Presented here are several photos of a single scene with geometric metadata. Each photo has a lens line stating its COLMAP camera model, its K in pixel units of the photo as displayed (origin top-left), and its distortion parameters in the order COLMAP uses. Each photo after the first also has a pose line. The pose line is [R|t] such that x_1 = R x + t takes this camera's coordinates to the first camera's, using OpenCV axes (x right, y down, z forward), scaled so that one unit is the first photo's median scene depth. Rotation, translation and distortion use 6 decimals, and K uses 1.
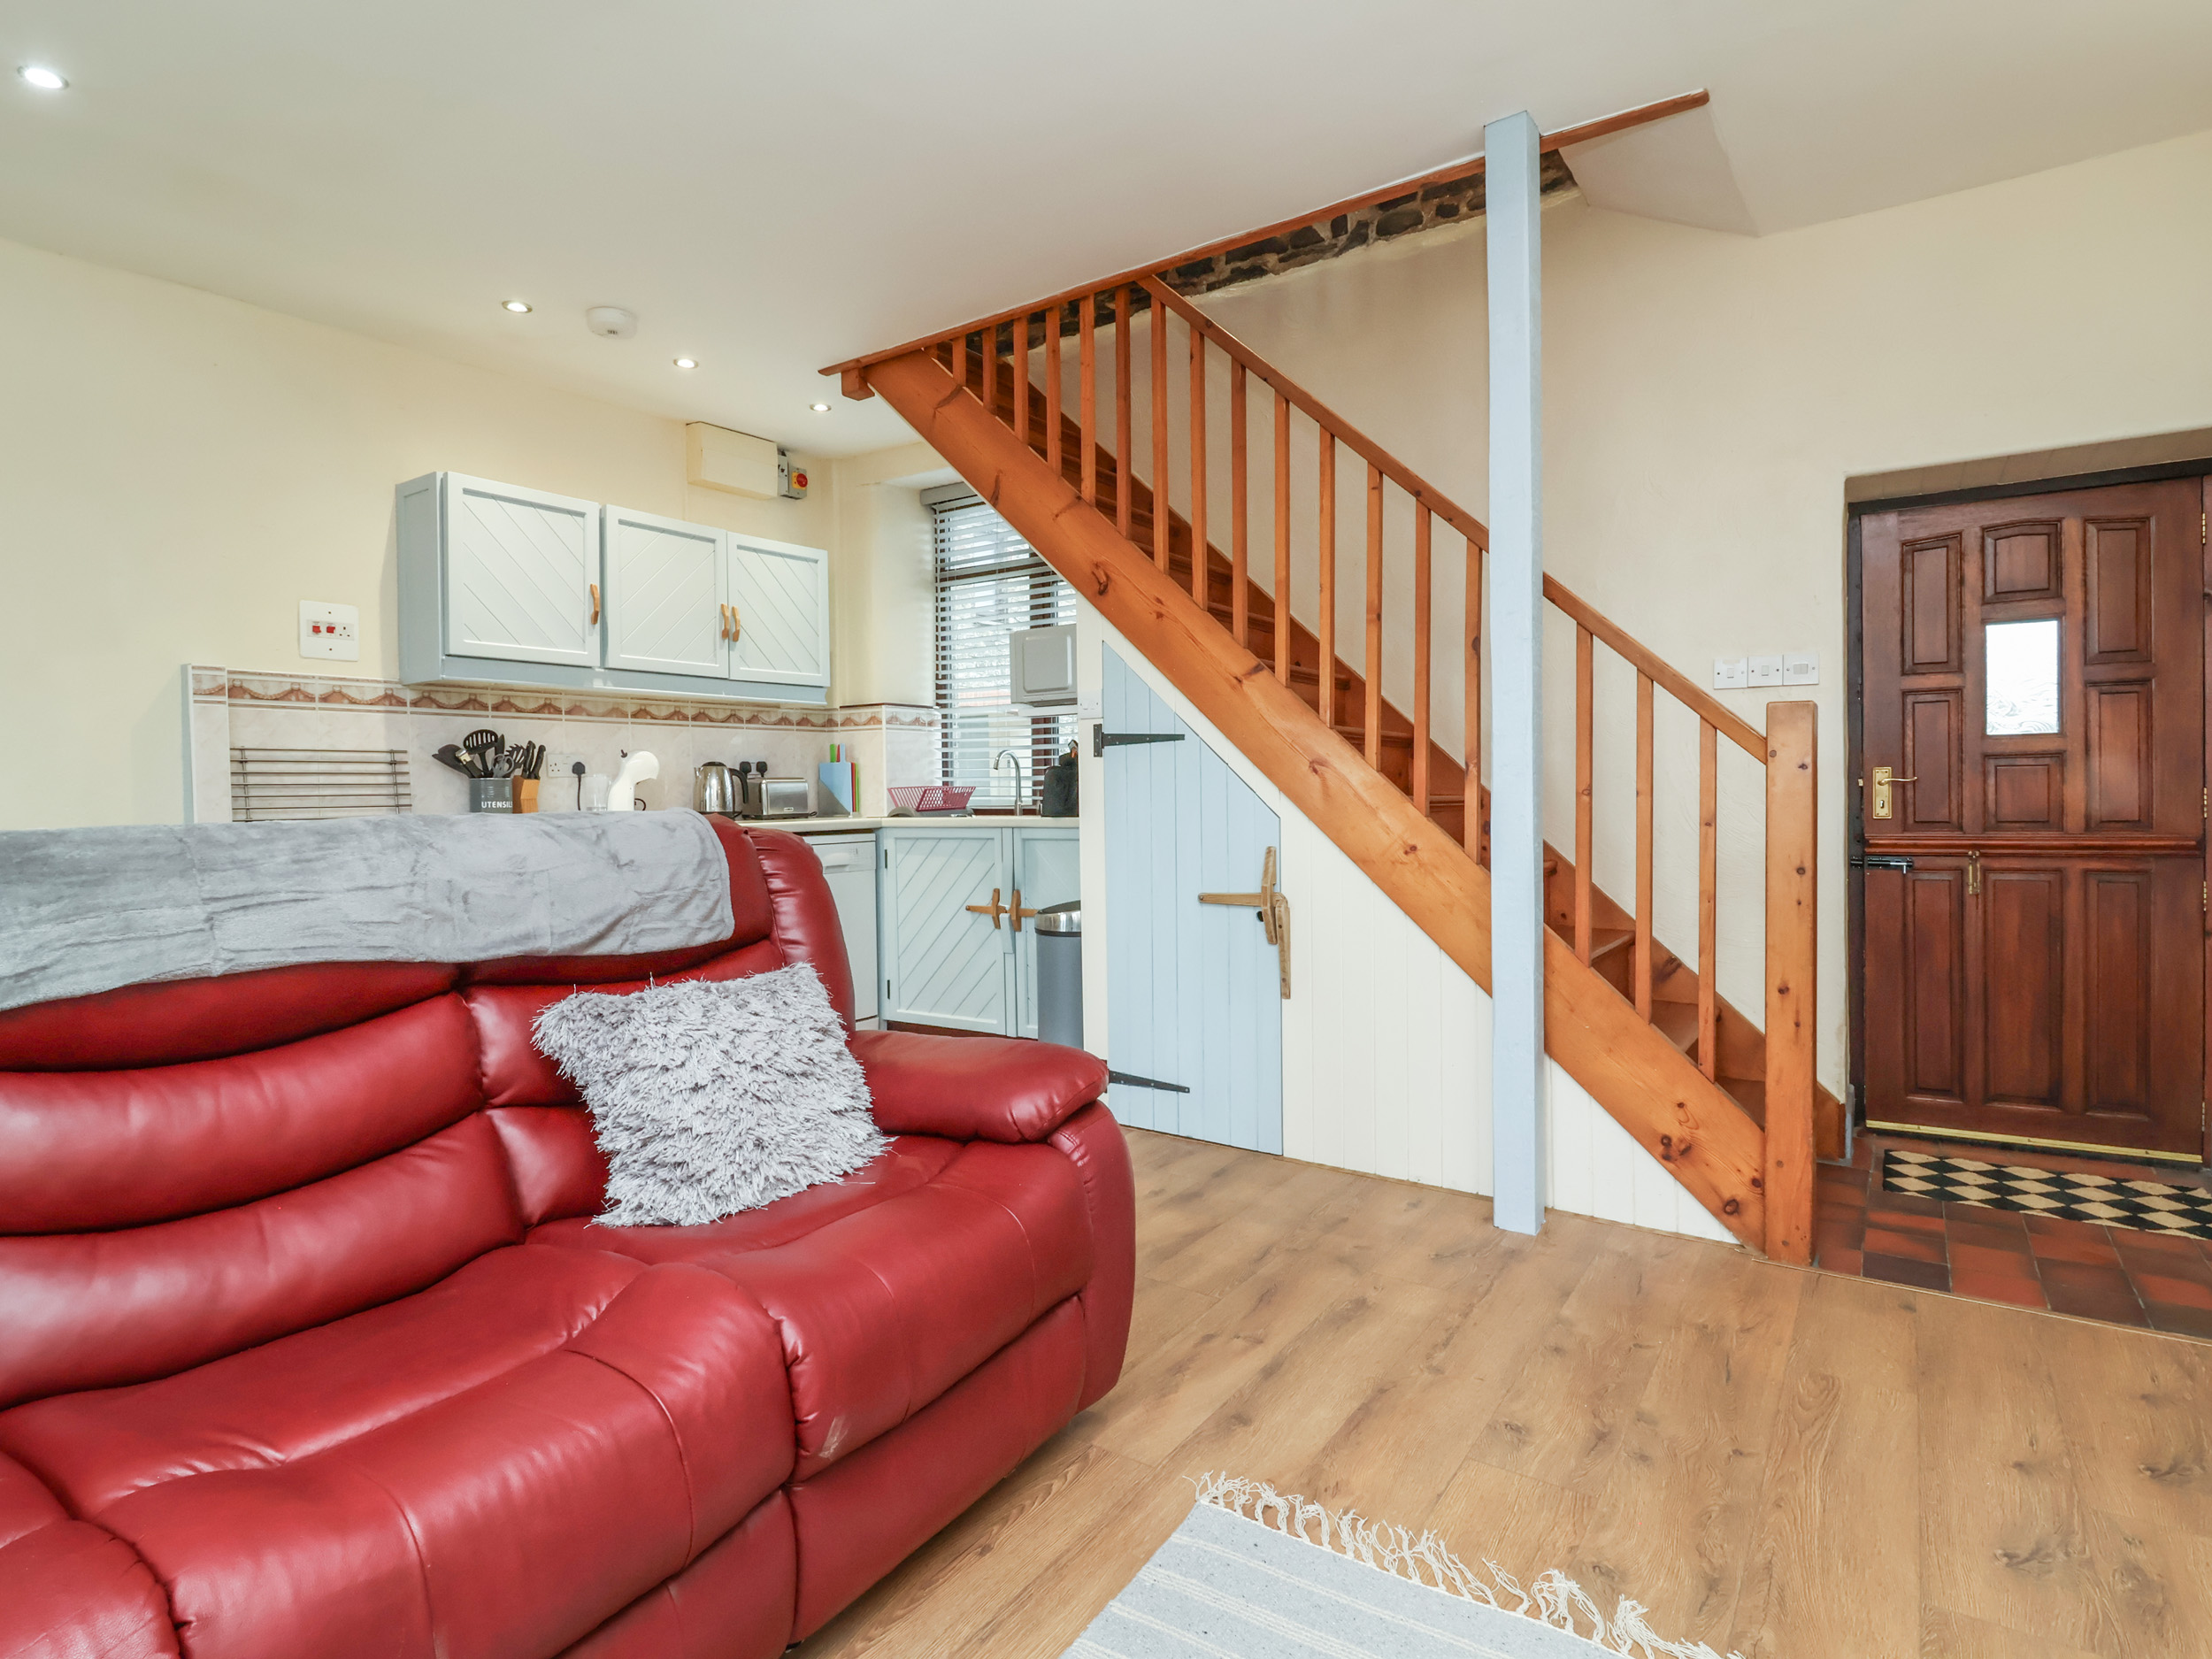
lens RADIAL K [[1143.9, 0, 1131.8], [0, 1143.9, 807.8], [0, 0, 1]] dist [0.003604, -0.015475]
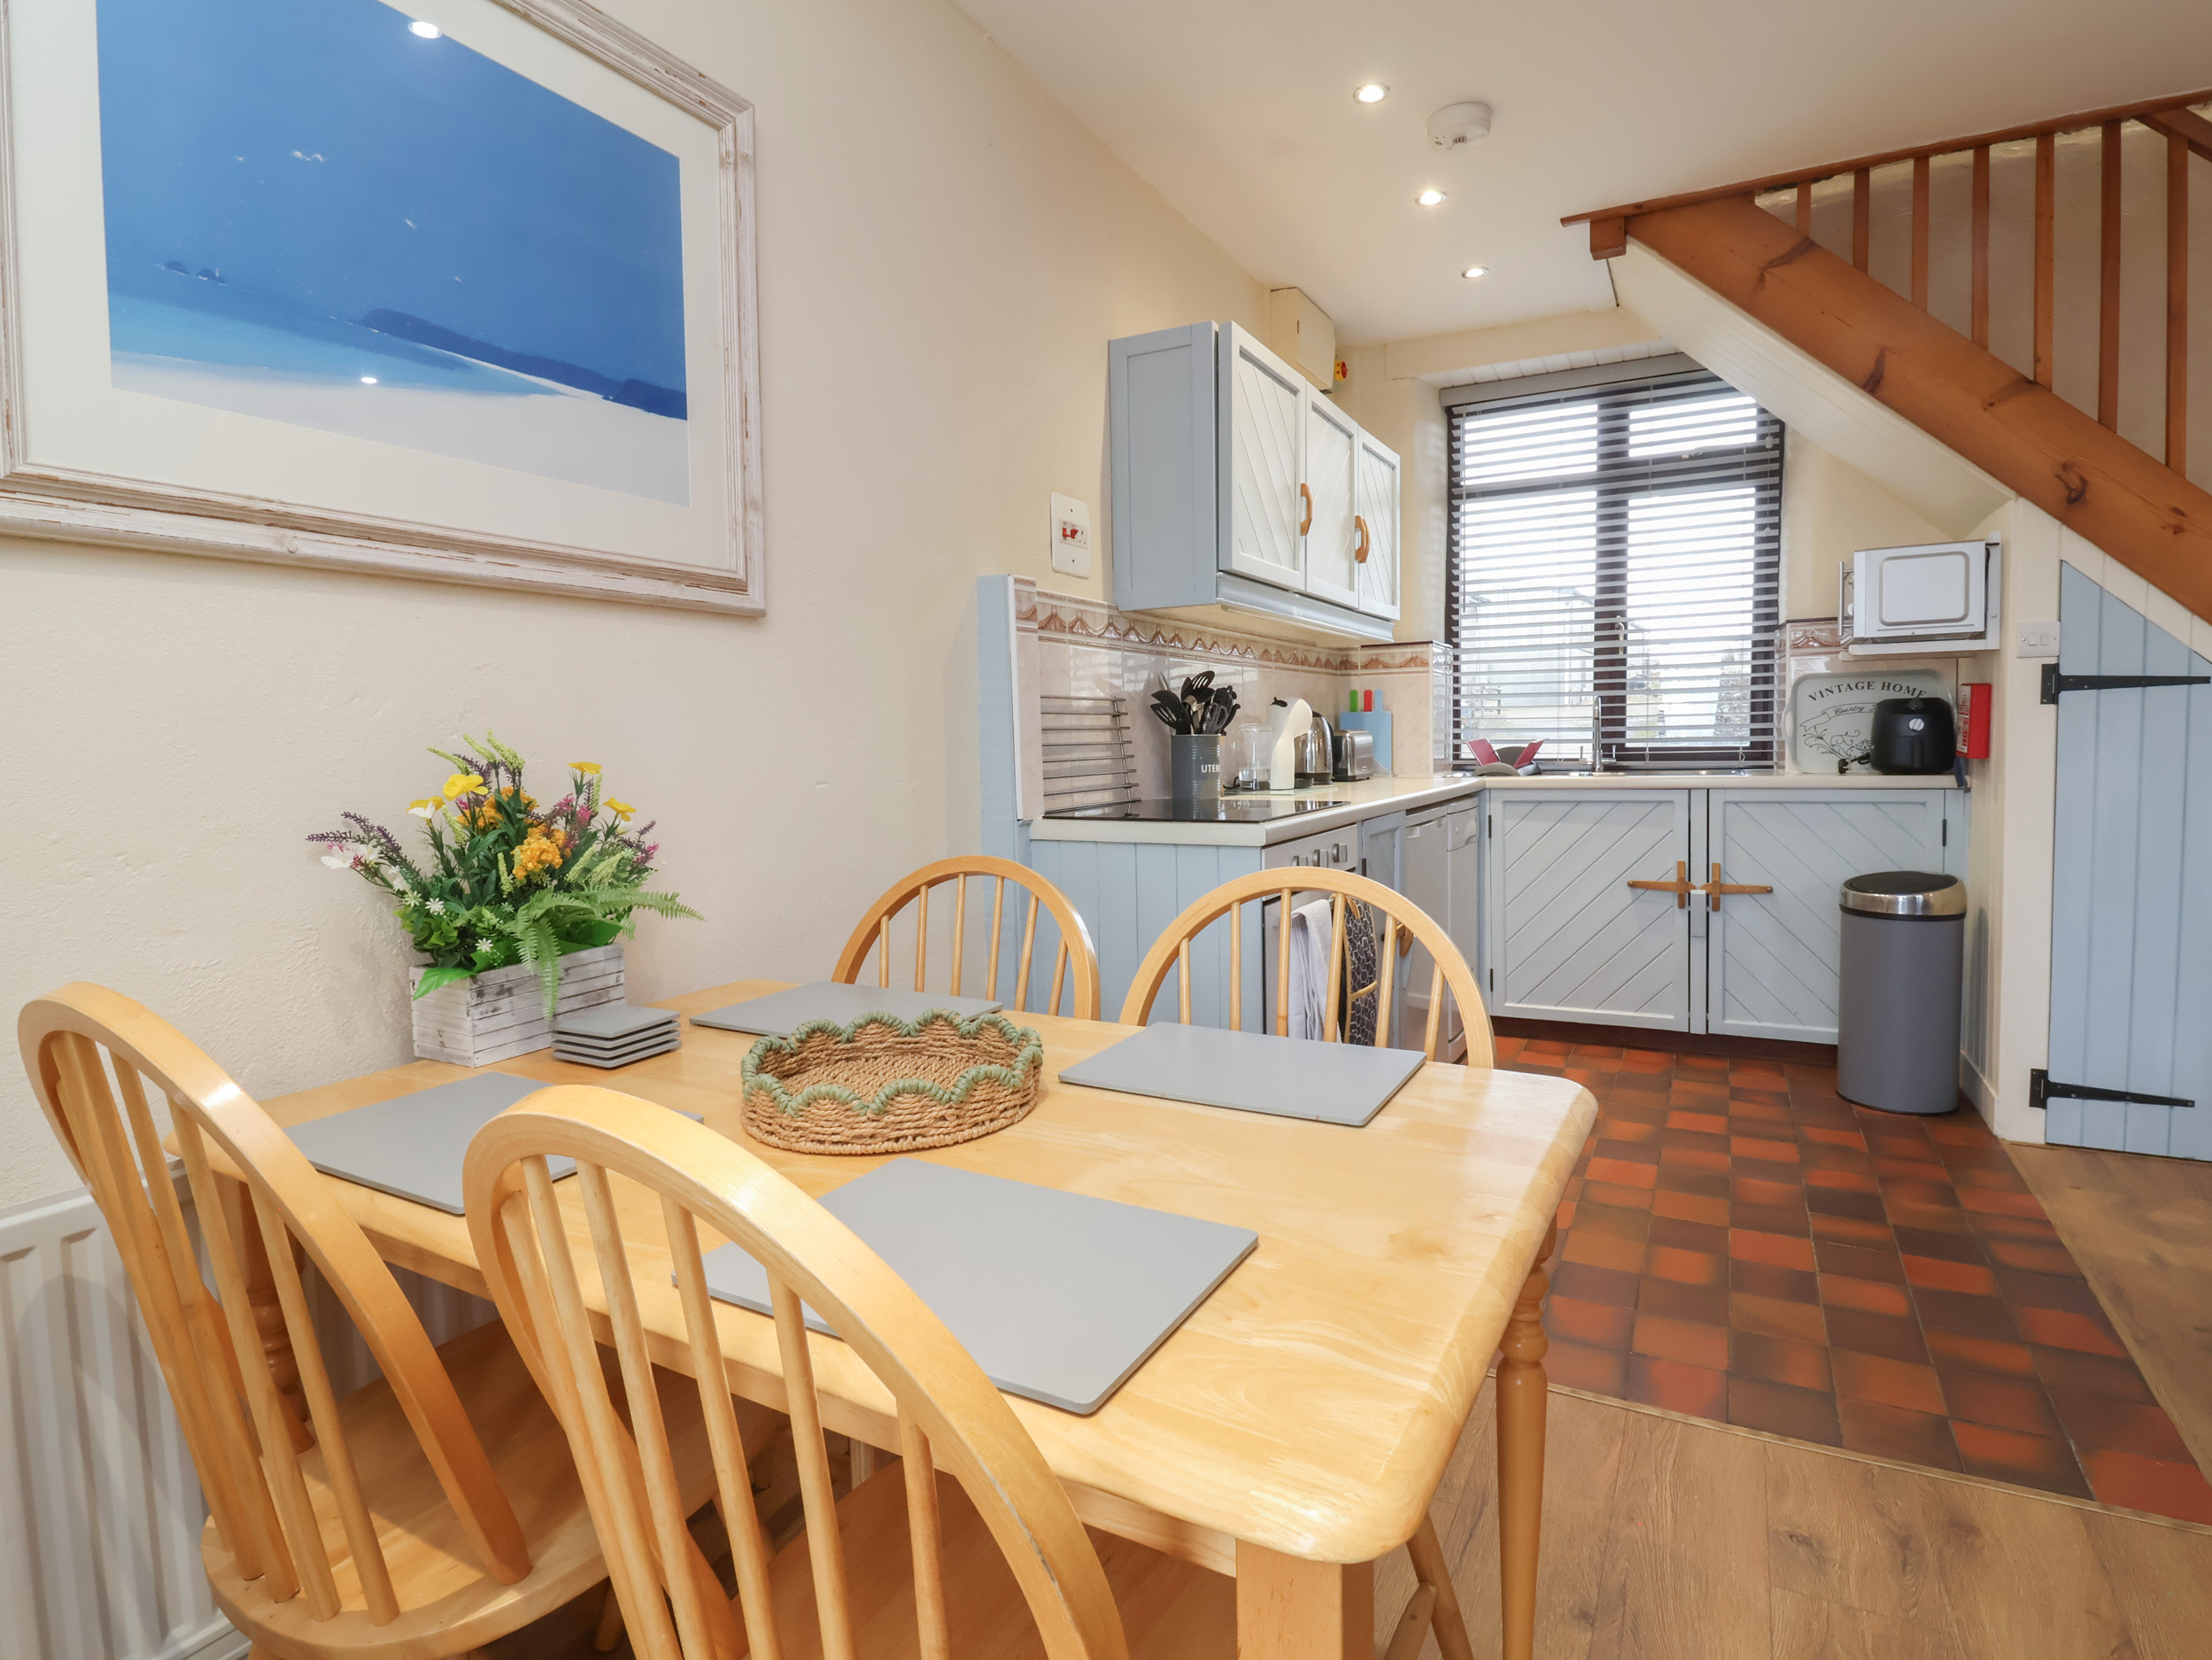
lens RADIAL K [[1143.8, 0, 1131.8], [0, 1143.8, 808.3], [0, 0, 1]] dist [0.003604, -0.015475]
pose [[0.993471, -0.013917, 0.113233, -0.714194], [0.008800, 0.998922, 0.045568, -0.011918], [-0.113745, -0.044274, 0.992523, 0.243059]]
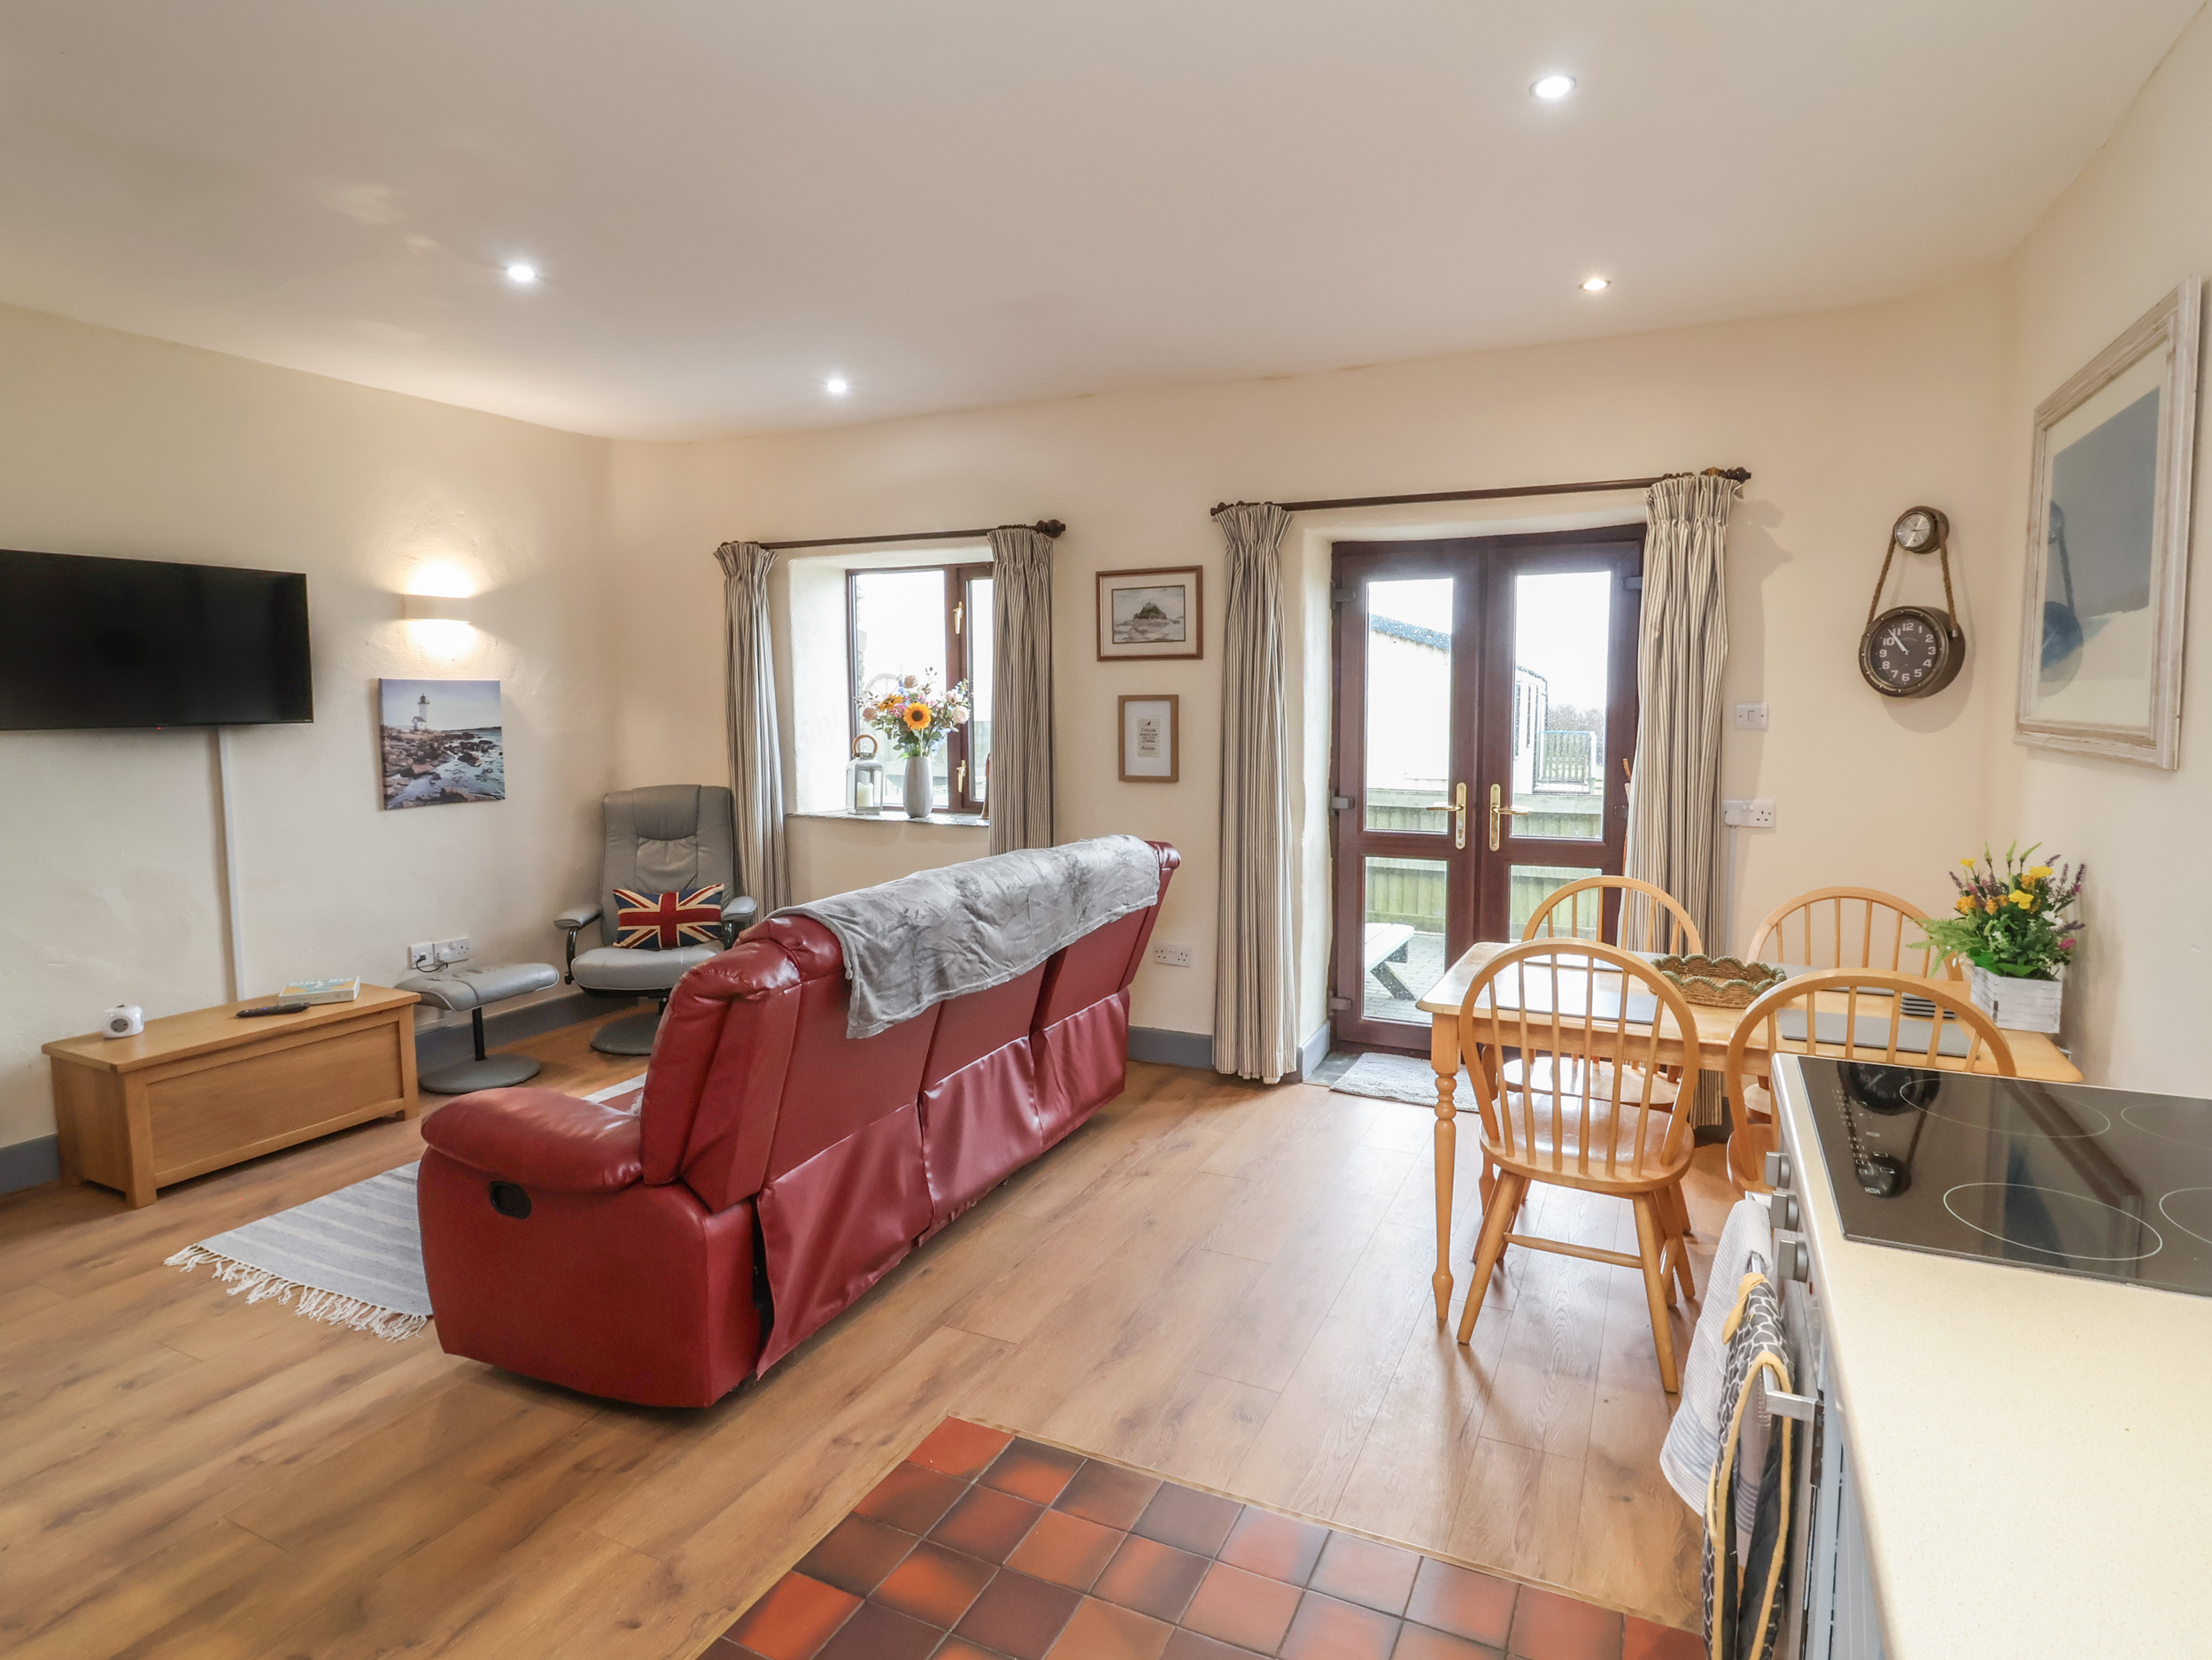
lens RADIAL K [[1178.8, 0, 1134.5], [0, 1178.8, 809.1], [0, 0, 1]] dist [0.005086, -0.015766]
pose [[-0.987327, 0.030530, -0.155735, -0.293467], [0.013051, 0.993617, 0.112046, -0.116711], [0.158161, 0.108594, -0.981424, 1.164272]]
